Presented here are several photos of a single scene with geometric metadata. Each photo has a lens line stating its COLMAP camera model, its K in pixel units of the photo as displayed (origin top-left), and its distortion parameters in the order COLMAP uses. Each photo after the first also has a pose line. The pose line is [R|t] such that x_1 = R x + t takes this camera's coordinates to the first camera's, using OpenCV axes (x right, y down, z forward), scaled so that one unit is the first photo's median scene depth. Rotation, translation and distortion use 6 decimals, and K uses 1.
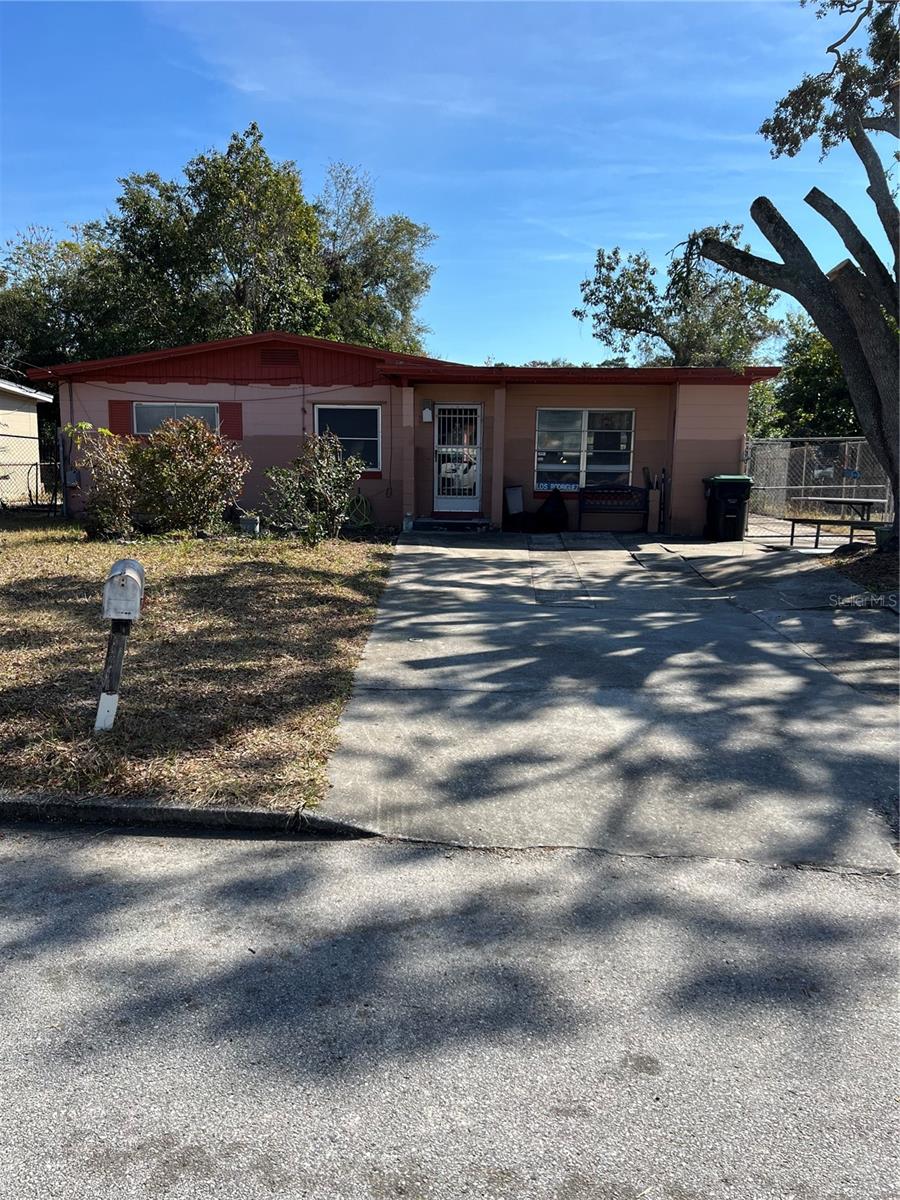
lens RADIAL K [[898.5, 0, 452.1], [0, 898.5, 598.3], [0, 0, 1]] dist [0.053250, 0.000165]
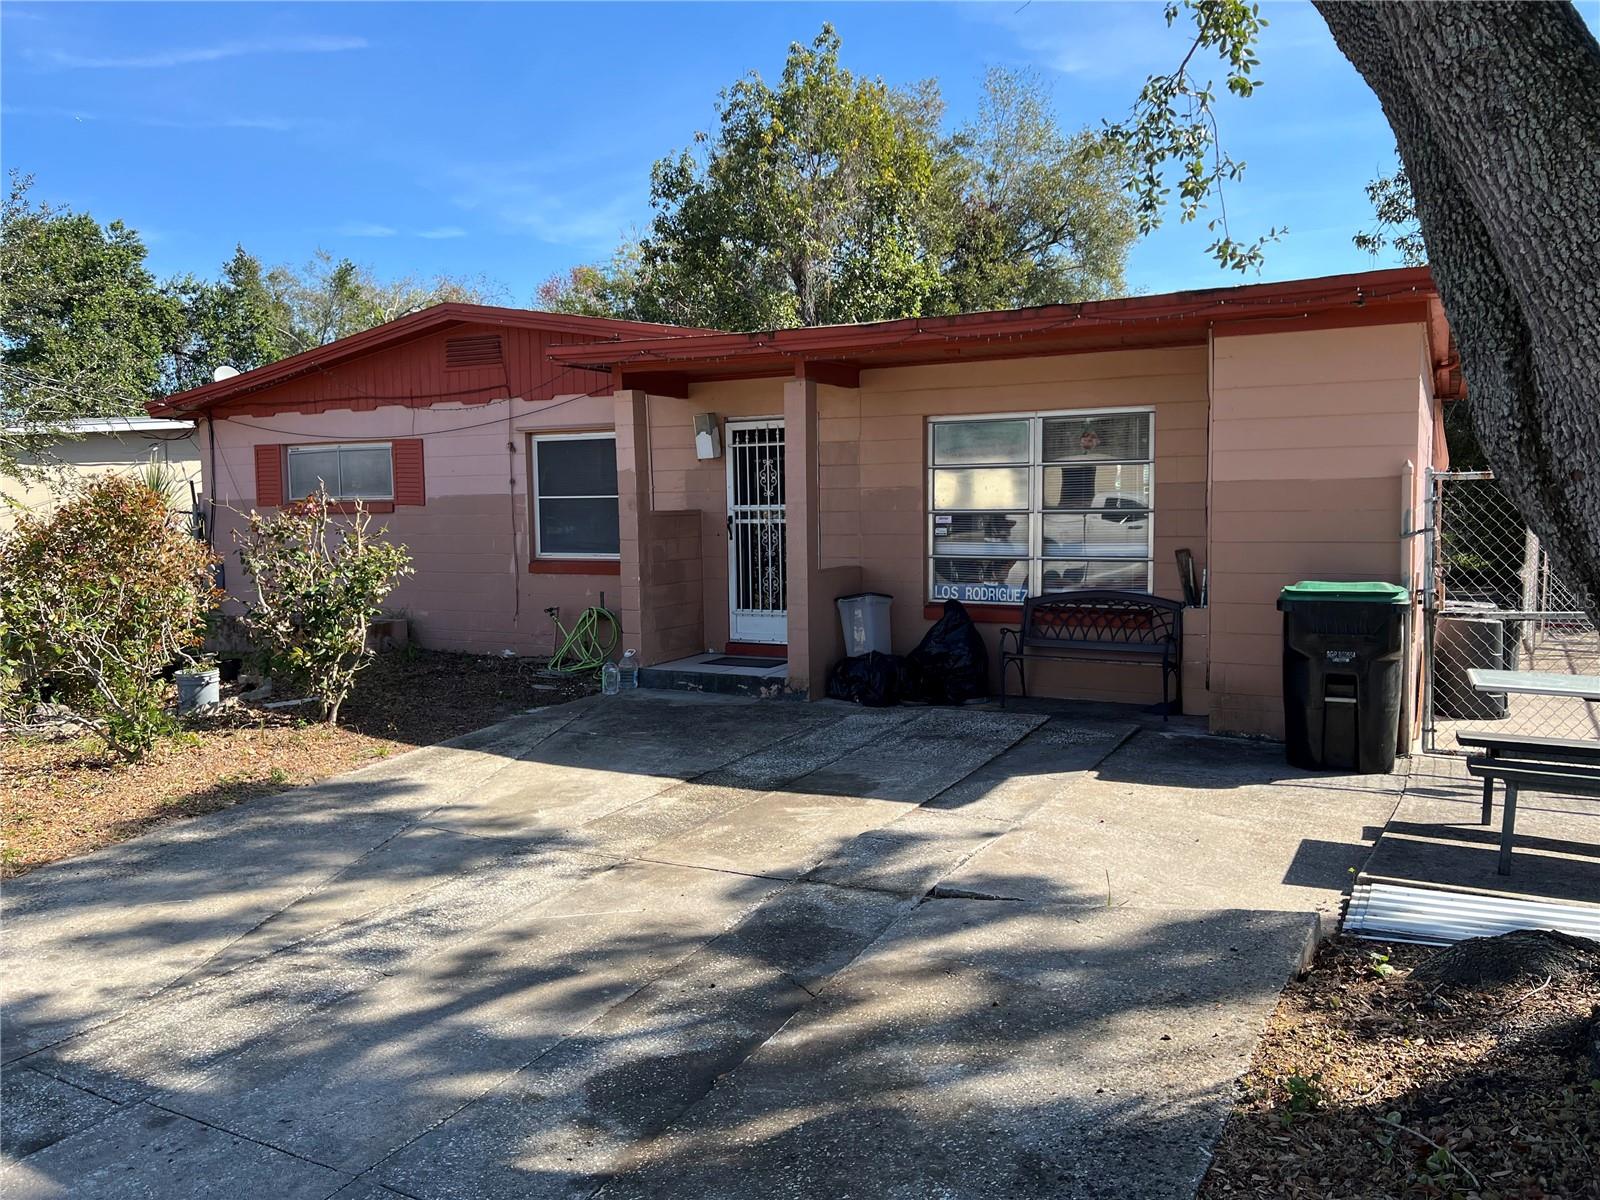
lens RADIAL K [[1198.0, 0, 797.5], [0, 1198.0, 602.2], [0, 0, 1]] dist [0.053250, 0.000165]
pose [[0.913403, 0.006978, -0.406997, 0.275684], [-0.035720, 0.997370, -0.063066, -0.079970], [0.405487, 0.072143, 0.911250, 0.436225]]
